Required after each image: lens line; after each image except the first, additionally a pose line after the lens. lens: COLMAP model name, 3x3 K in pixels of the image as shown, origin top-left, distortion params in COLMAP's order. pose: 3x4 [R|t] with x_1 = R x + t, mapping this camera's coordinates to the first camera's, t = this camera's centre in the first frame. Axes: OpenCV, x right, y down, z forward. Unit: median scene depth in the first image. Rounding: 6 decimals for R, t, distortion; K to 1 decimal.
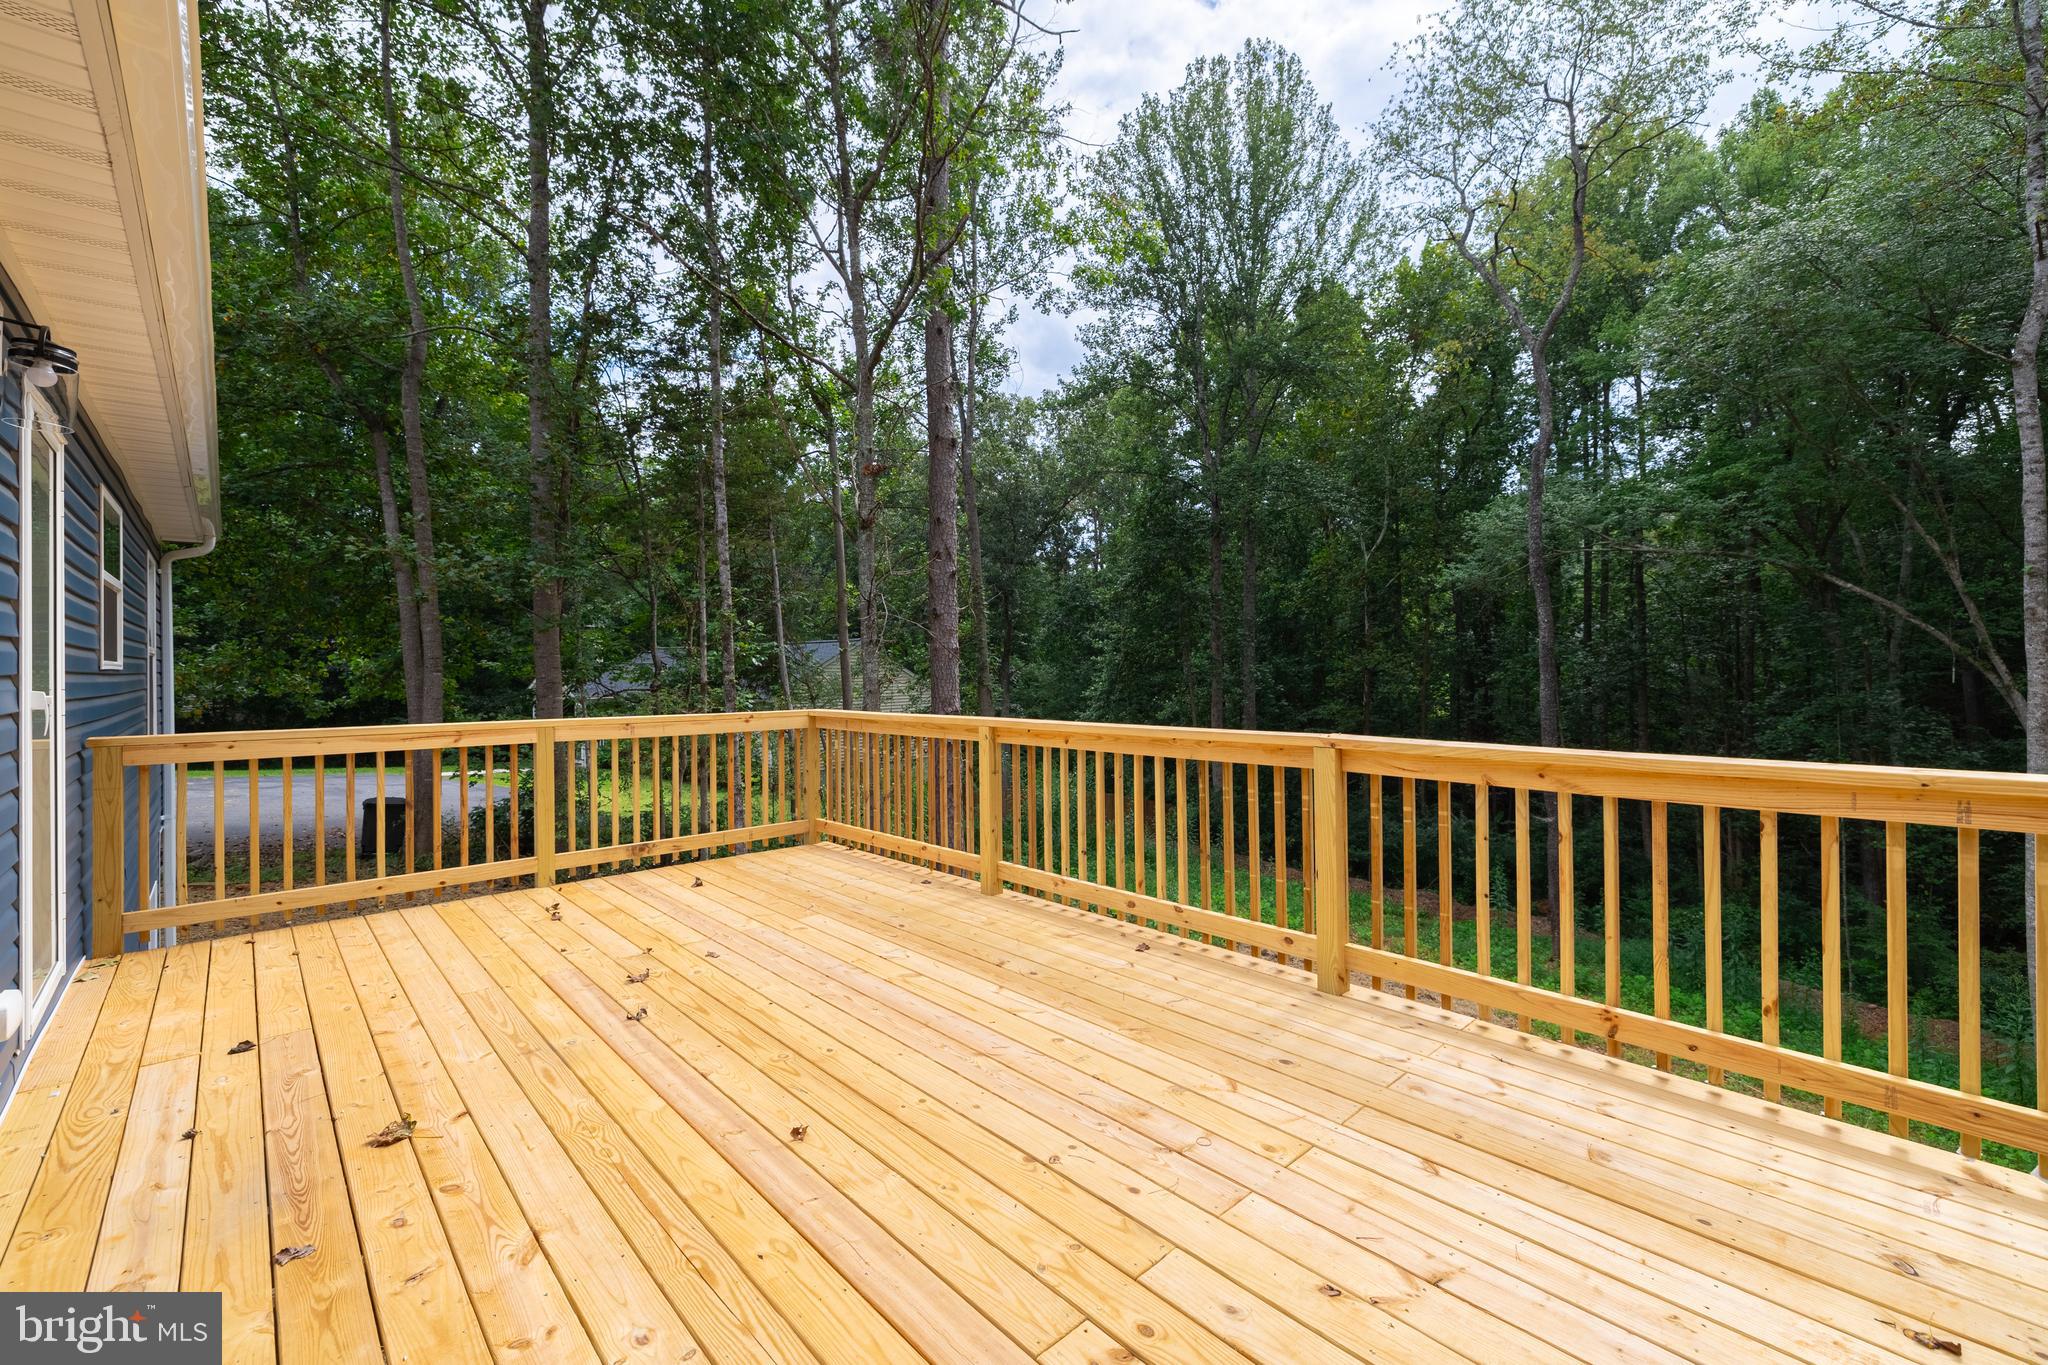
lens RADIAL K [[855.8, 0, 1025.1], [0, 855.8, 667.1], [0, 0, 1]] dist [0.002087, 0.000092]
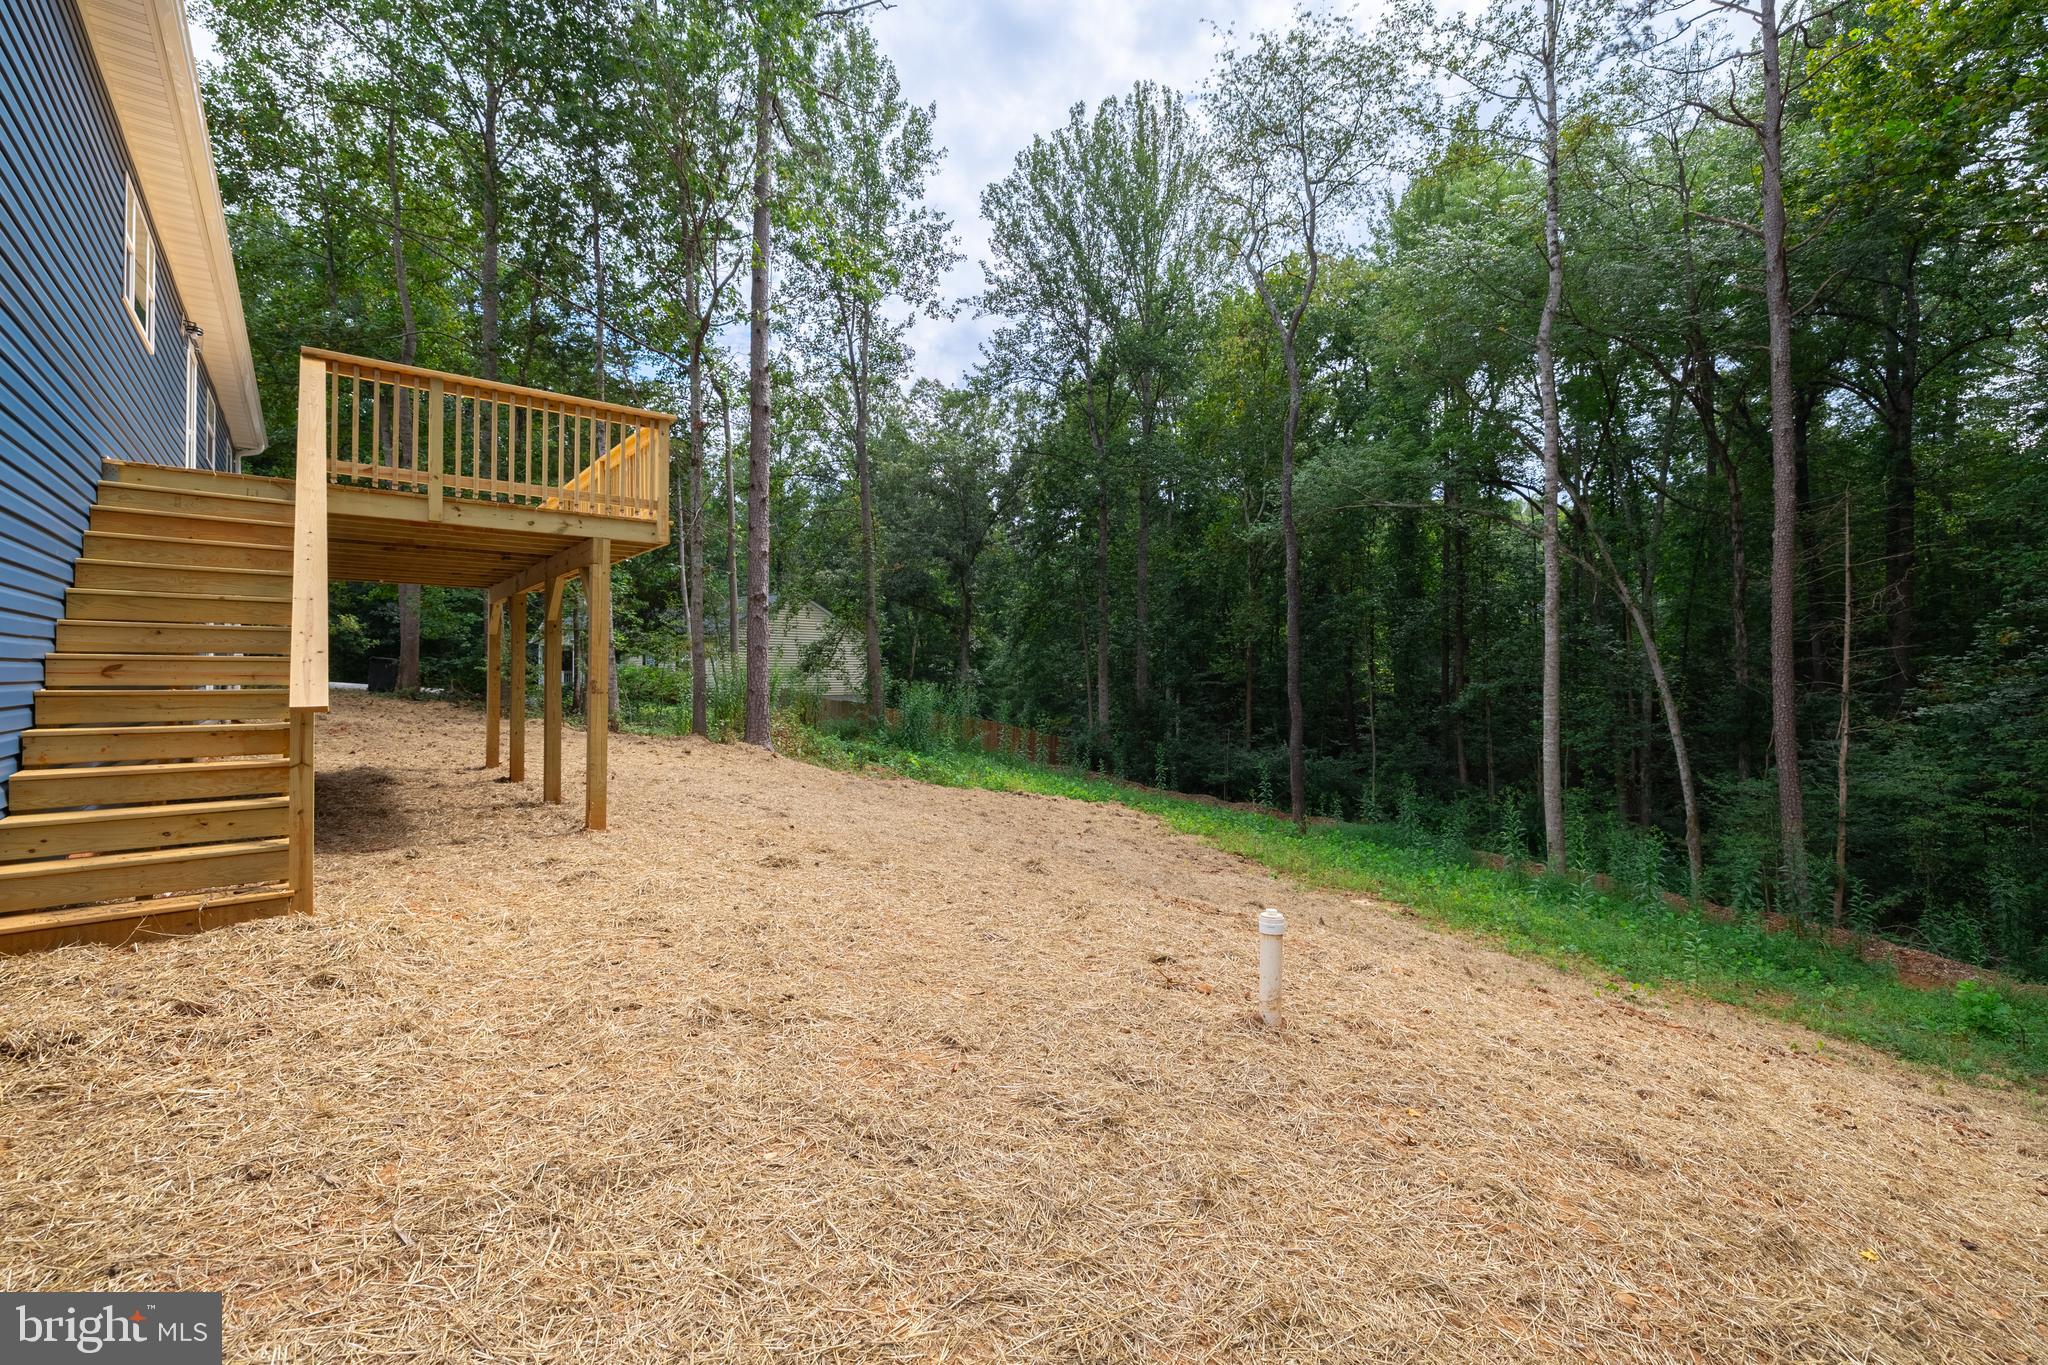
lens RADIAL K [[855.8, 0, 1025.1], [0, 855.8, 667.1], [0, 0, 1]] dist [0.002087, 0.000092]
pose [[0.998494, 0.010639, -0.053813, 0.219545], [-0.011016, 0.999917, -0.006703, 0.089230], [0.053737, 0.007285, 0.998529, -0.206758]]
